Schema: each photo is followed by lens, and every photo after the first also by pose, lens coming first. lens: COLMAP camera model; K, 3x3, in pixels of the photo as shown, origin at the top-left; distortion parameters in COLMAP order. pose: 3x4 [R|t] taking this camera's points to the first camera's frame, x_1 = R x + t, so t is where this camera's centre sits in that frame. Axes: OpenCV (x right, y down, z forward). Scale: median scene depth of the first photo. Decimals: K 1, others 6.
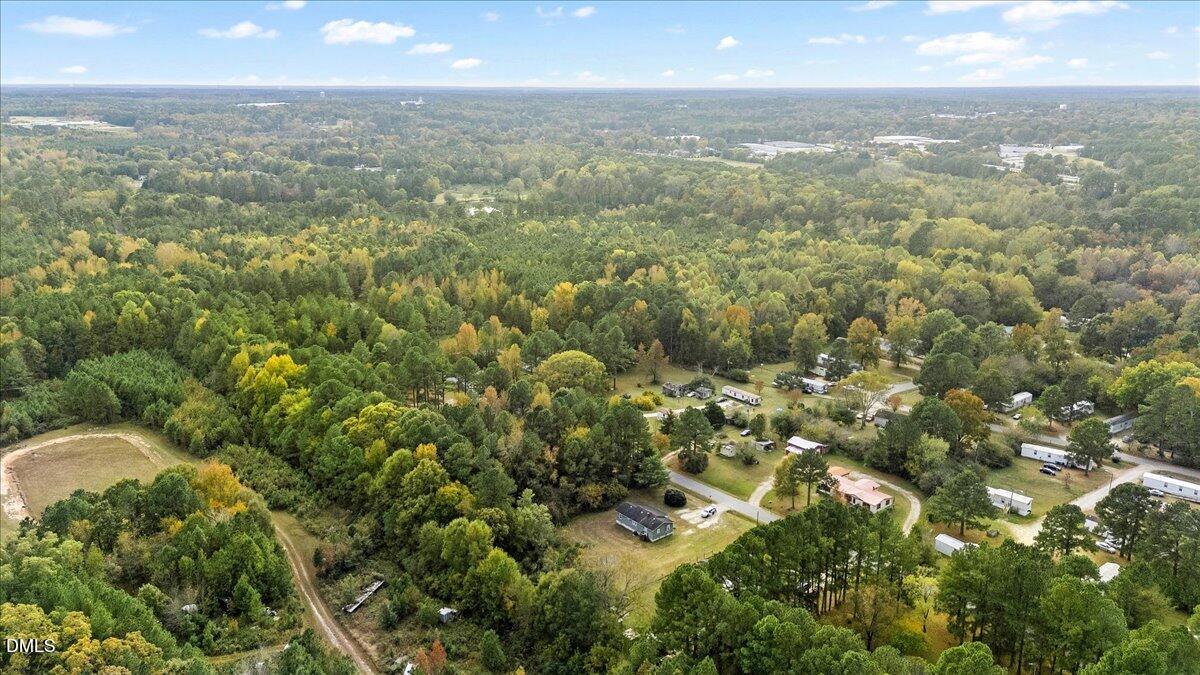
lens RADIAL K [[856.9, 0, 620.3], [0, 856.9, 353.8], [0, 0, 1]] dist [0.075837, -0.081913]
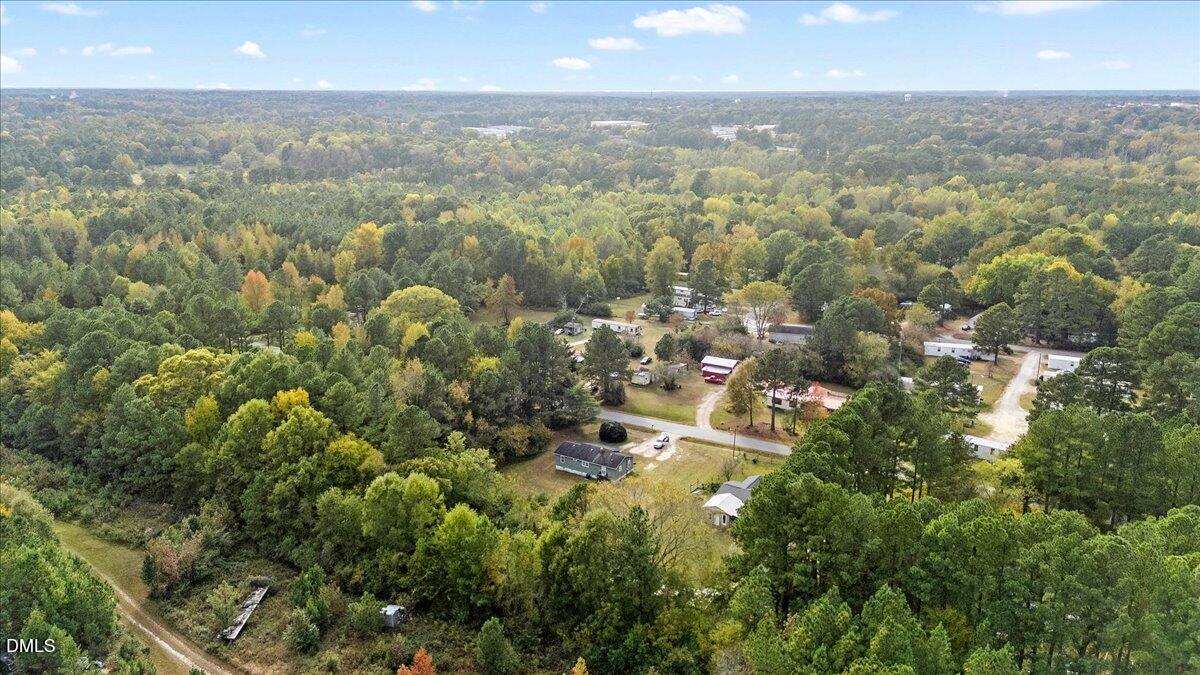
lens RADIAL K [[856.9, 0, 620.3], [0, 856.9, 353.8], [0, 0, 1]] dist [0.075837, -0.081913]
pose [[0.950021, -0.091737, 0.298405, -0.166161], [0.088269, 0.995780, 0.025106, 0.077015], [-0.299449, 0.002489, 0.954109, 0.237990]]
